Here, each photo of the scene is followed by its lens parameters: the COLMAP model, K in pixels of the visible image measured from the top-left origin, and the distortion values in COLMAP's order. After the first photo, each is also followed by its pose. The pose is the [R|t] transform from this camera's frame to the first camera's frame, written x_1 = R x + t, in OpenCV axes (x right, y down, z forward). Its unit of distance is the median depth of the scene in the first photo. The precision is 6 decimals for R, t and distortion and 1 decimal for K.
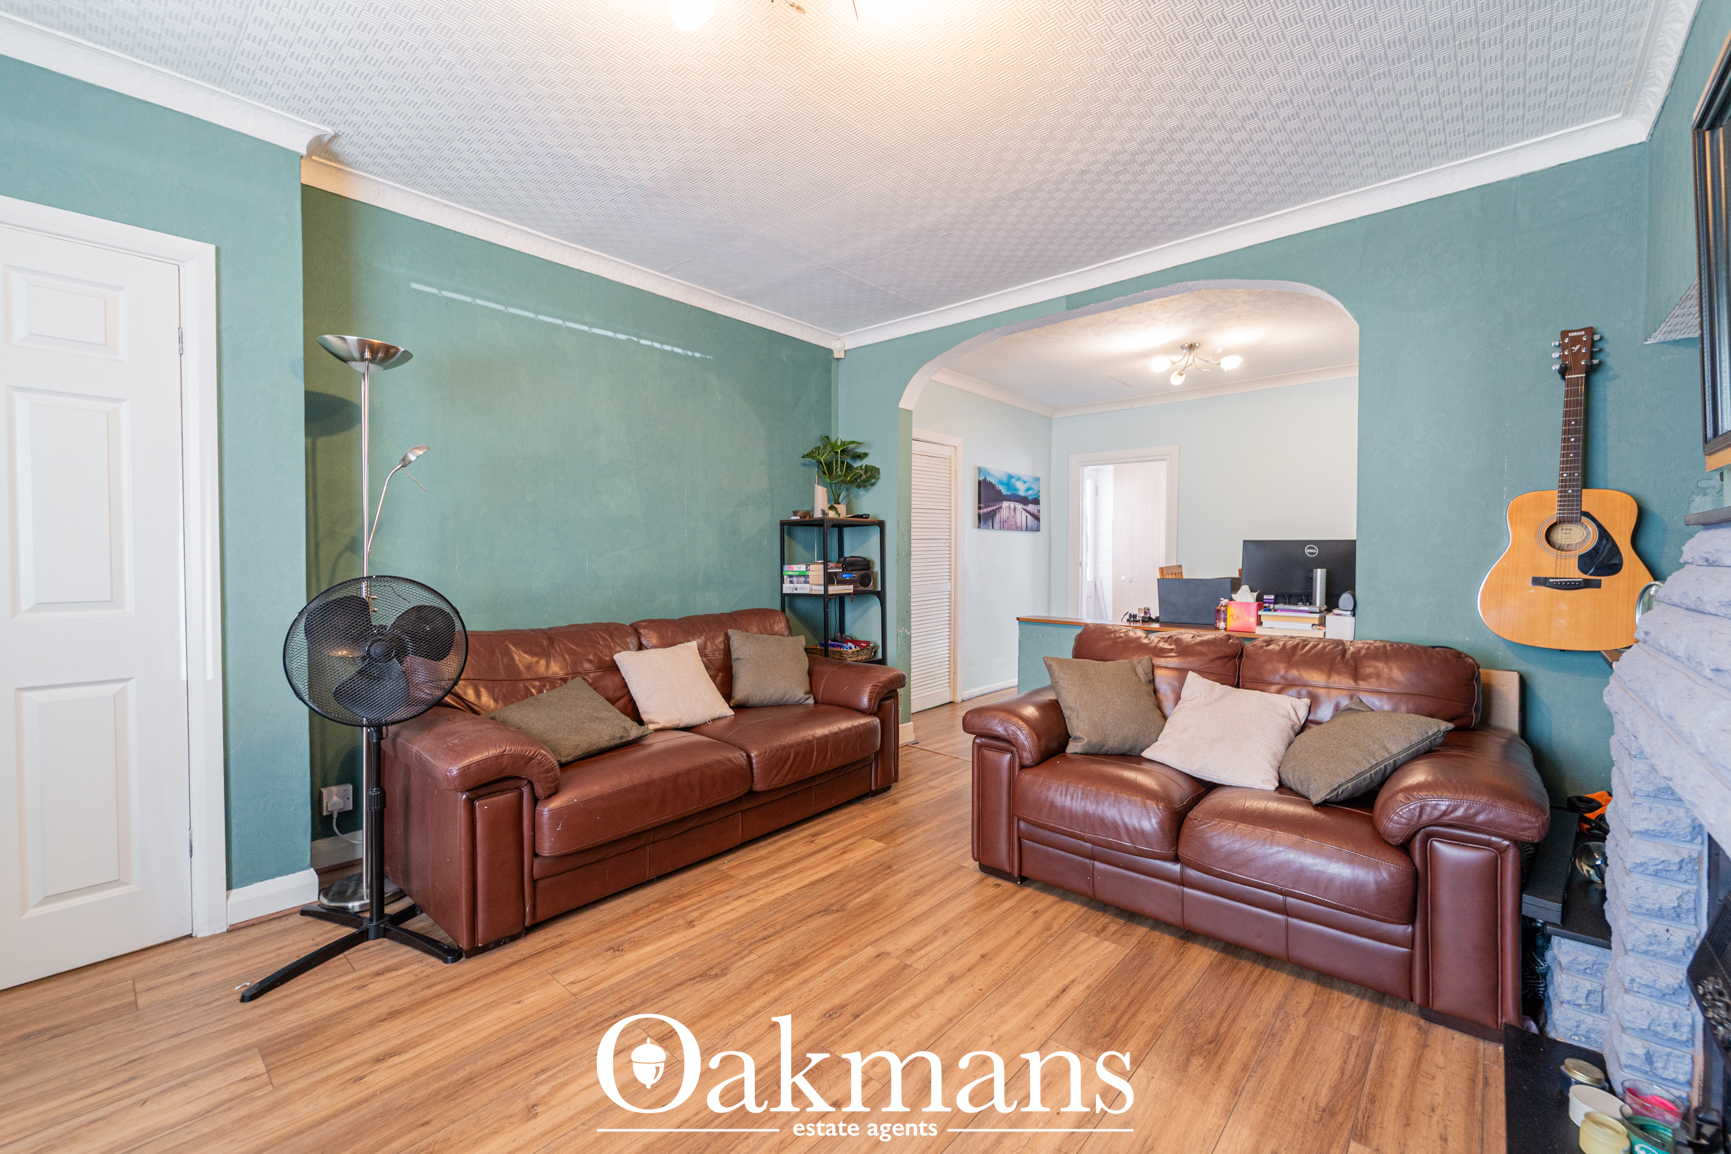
lens RADIAL K [[704.5, 0, 863.6], [0, 704.5, 575.7], [0, 0, 1]] dist [-0.002360, -0.001333]
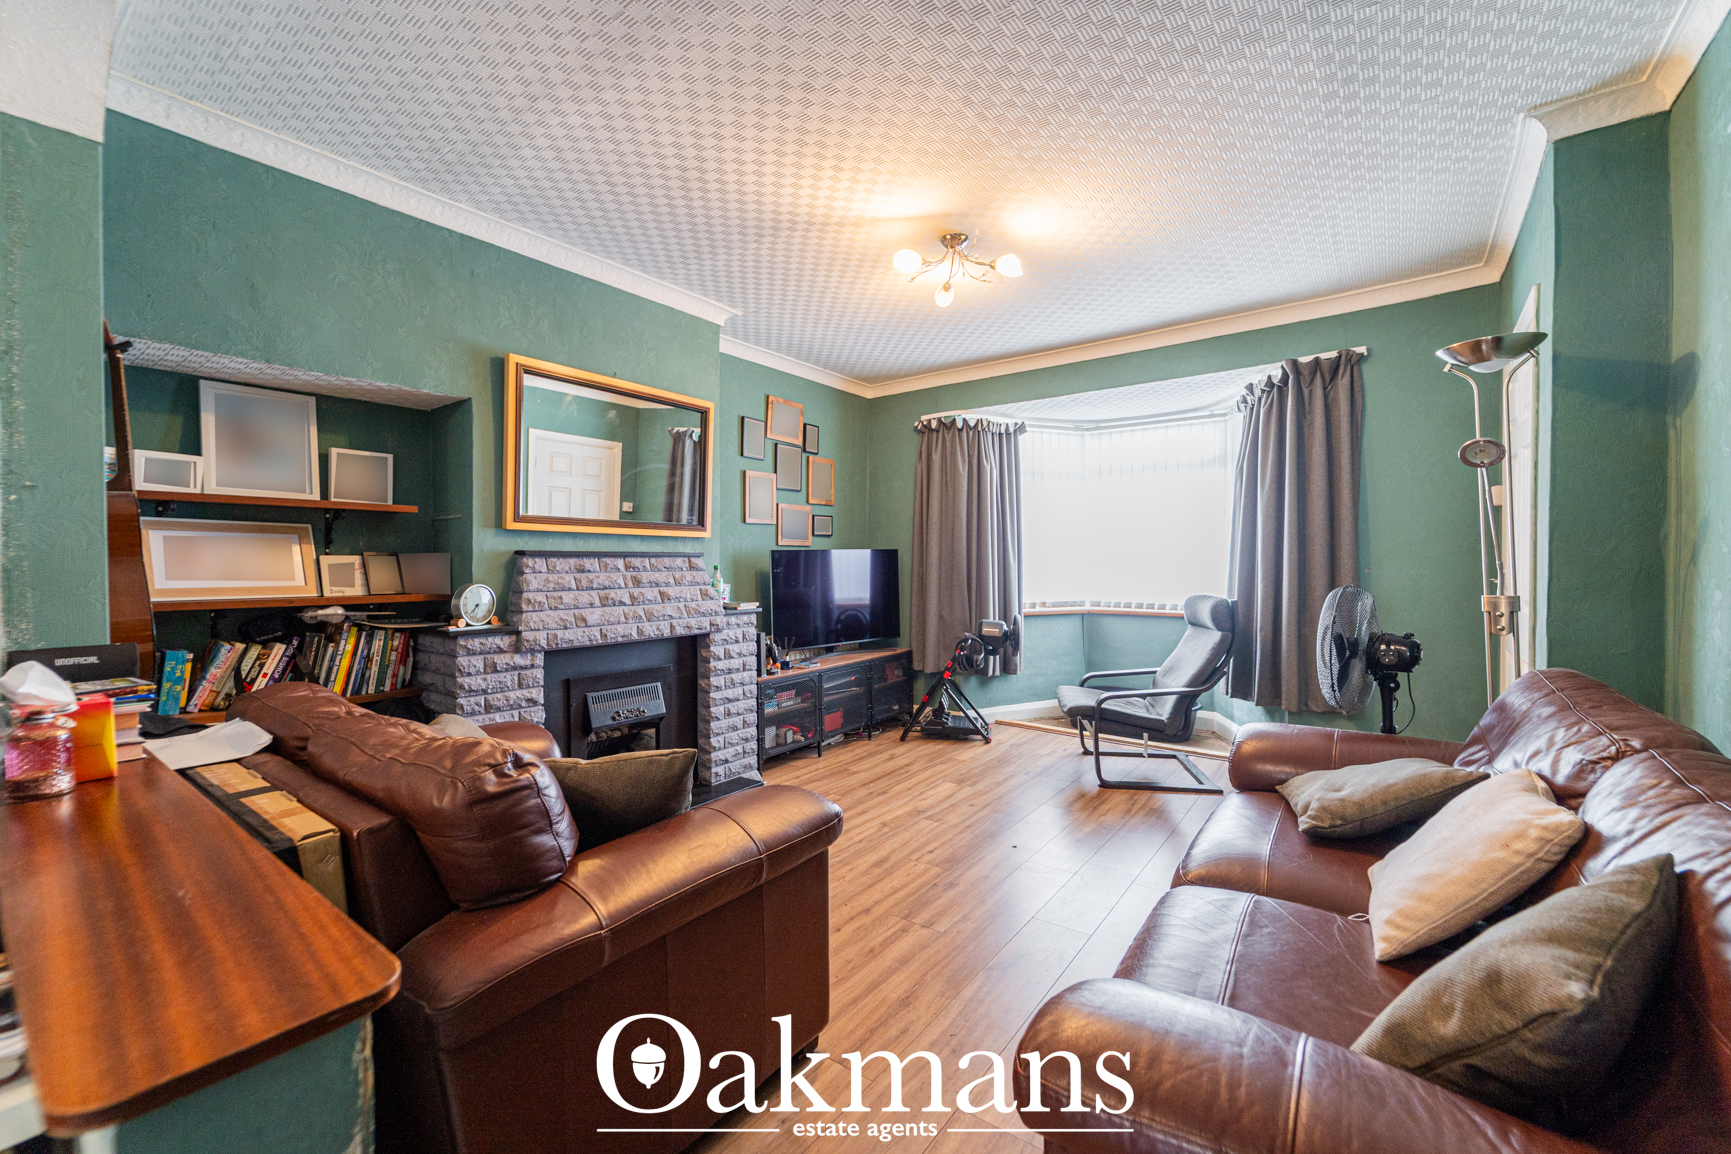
lens RADIAL K [[704.5, 0, 867.6], [0, 704.5, 568.7], [0, 0, 1]] dist [-0.002360, -0.001333]
pose [[-0.995881, 0.003562, -0.090600, 0.208686], [0.000436, 0.999405, 0.034492, -0.062790], [0.090669, 0.034311, -0.995290, 1.965877]]
